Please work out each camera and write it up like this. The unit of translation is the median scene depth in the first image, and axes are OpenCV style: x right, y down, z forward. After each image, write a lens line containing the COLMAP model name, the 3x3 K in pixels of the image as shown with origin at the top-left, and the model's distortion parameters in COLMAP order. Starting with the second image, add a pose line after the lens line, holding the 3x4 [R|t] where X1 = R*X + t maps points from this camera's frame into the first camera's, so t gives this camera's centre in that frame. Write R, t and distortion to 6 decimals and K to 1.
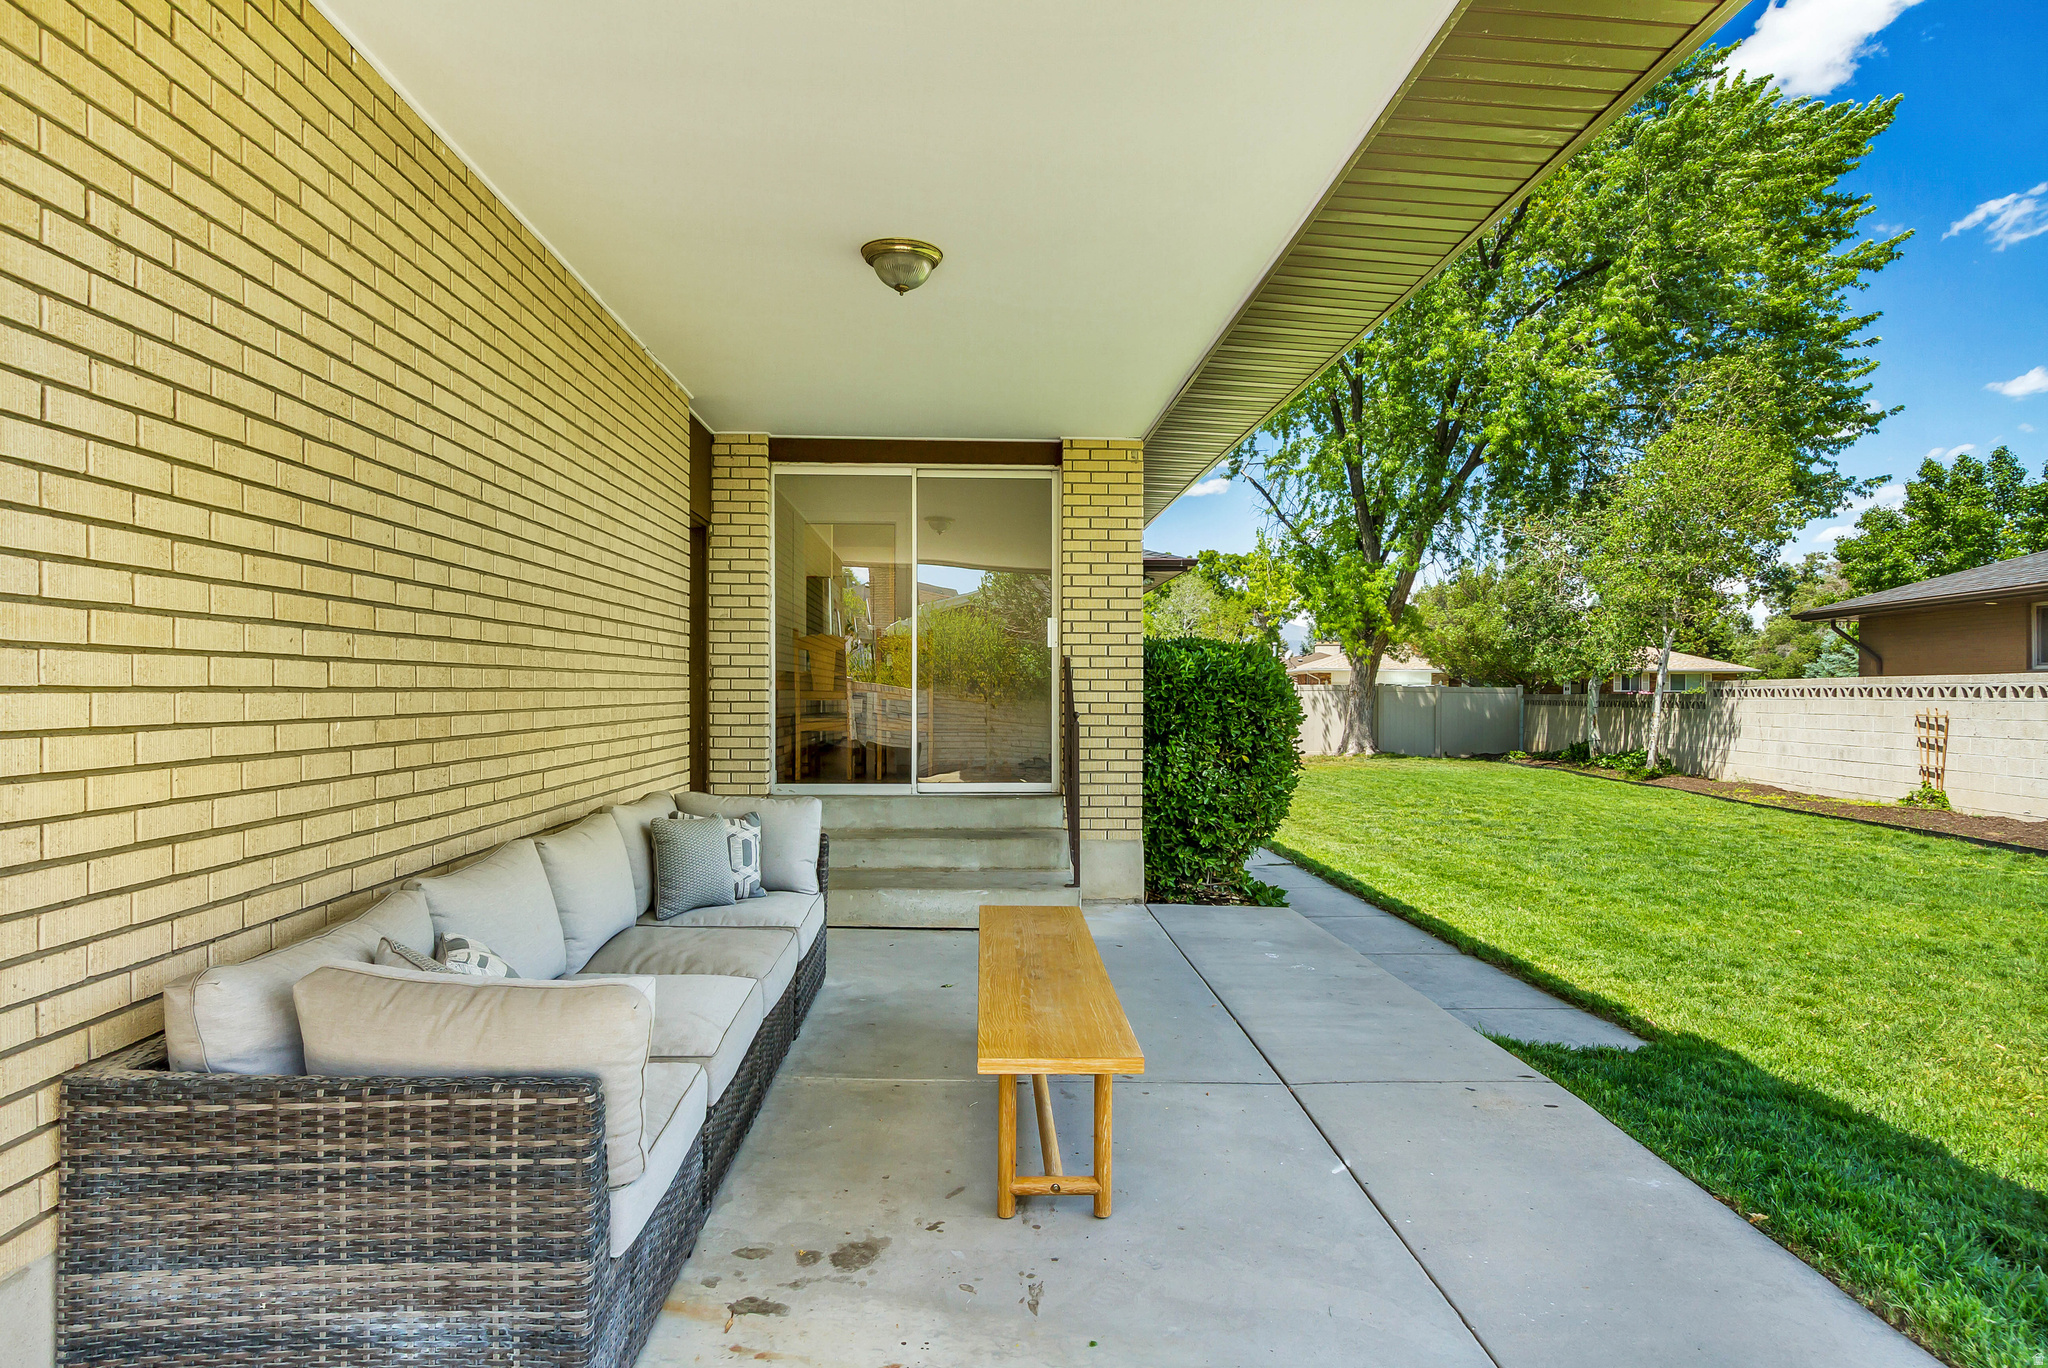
lens RADIAL K [[1211.8, 0, 1029.3], [0, 1211.8, 680.5], [0, 0, 1]] dist [-0.003240, -0.001553]
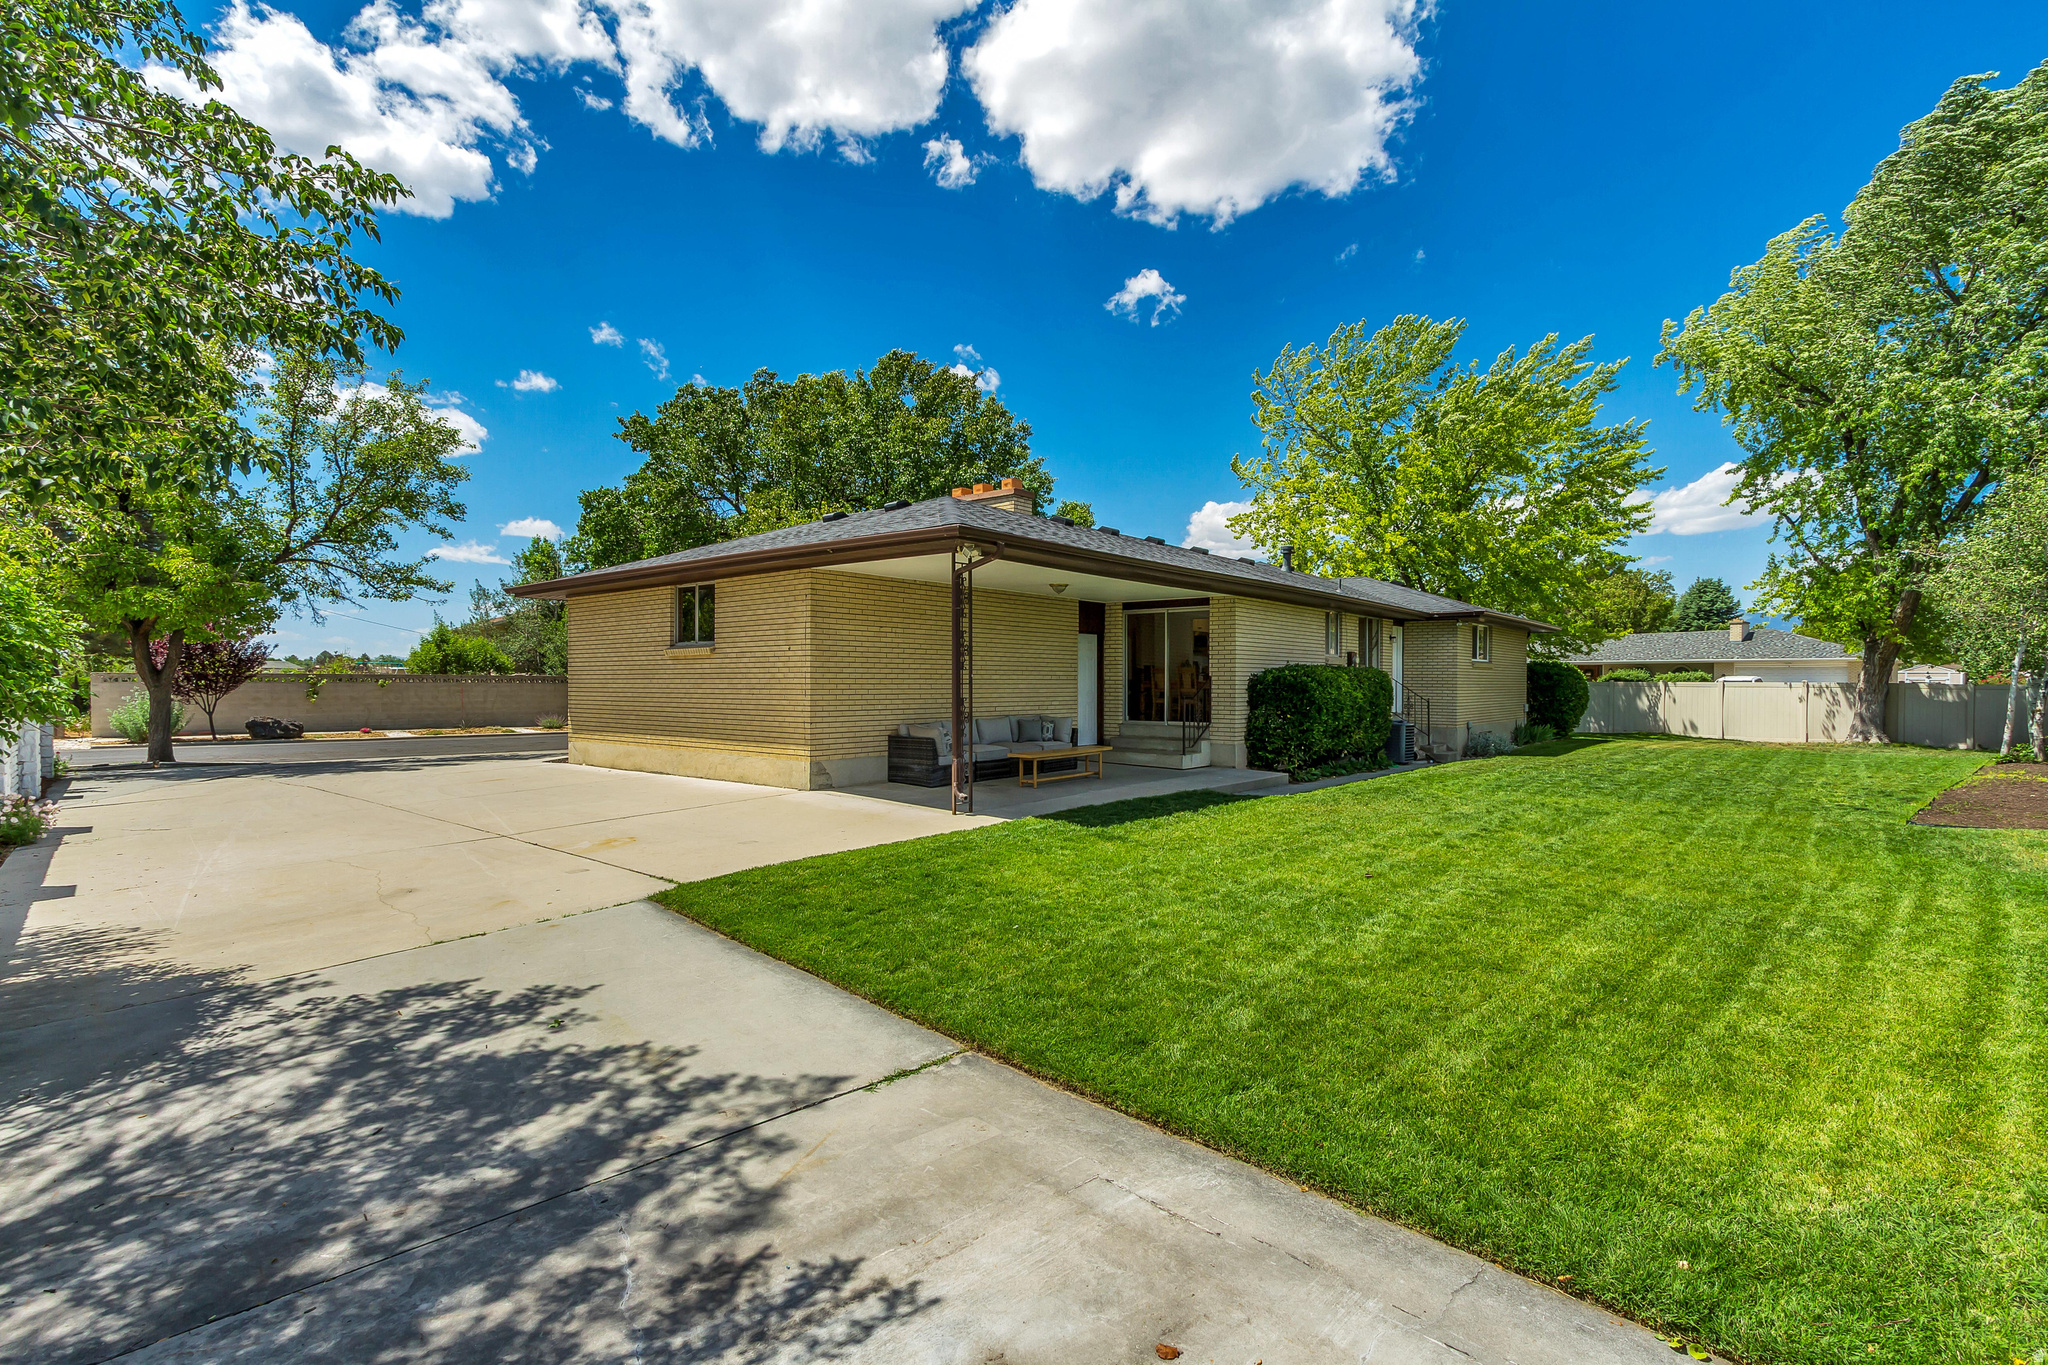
lens RADIAL K [[923.2, 0, 1021.2], [0, 923.2, 694.8], [0, 0, 1]] dist [-0.003778, -0.000492]
pose [[0.742026, 0.005909, -0.670345, 1.094193], [0.005597, 0.999872, 0.015009, -0.011528], [0.670347, -0.014889, 0.741898, -0.822458]]
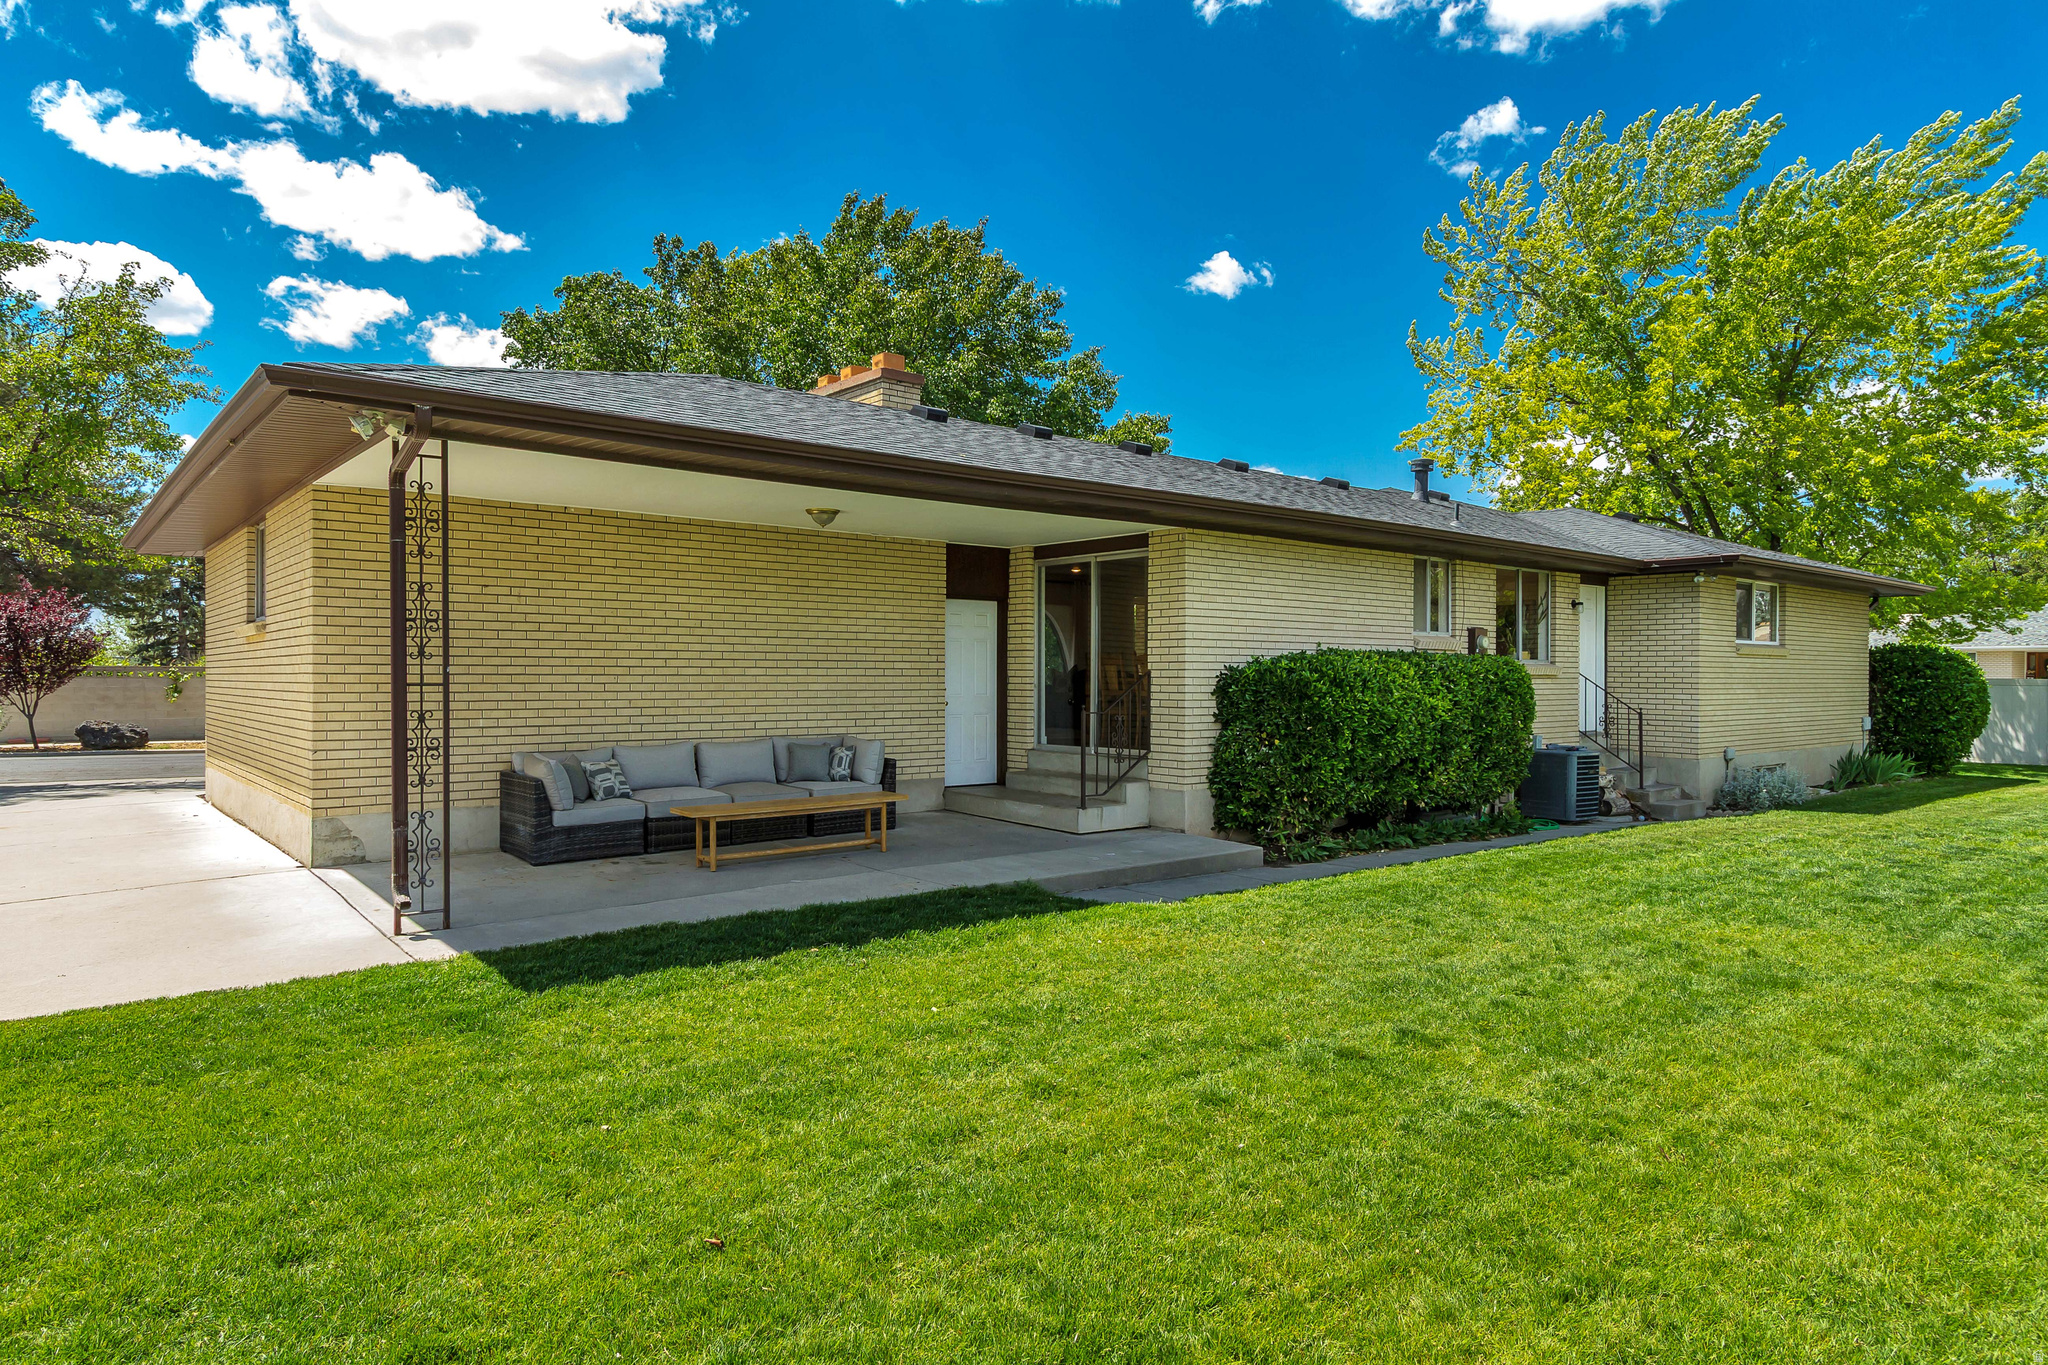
lens RADIAL K [[1211.8, 0, 1022.4], [0, 1211.8, 679.4], [0, 0, 1]] dist [-0.003240, -0.001553]
pose [[0.611464, -0.000585, -0.791272, 1.151692], [0.004779, 0.999984, 0.002954, -0.013099], [0.791258, -0.005588, 0.611457, -0.088745]]
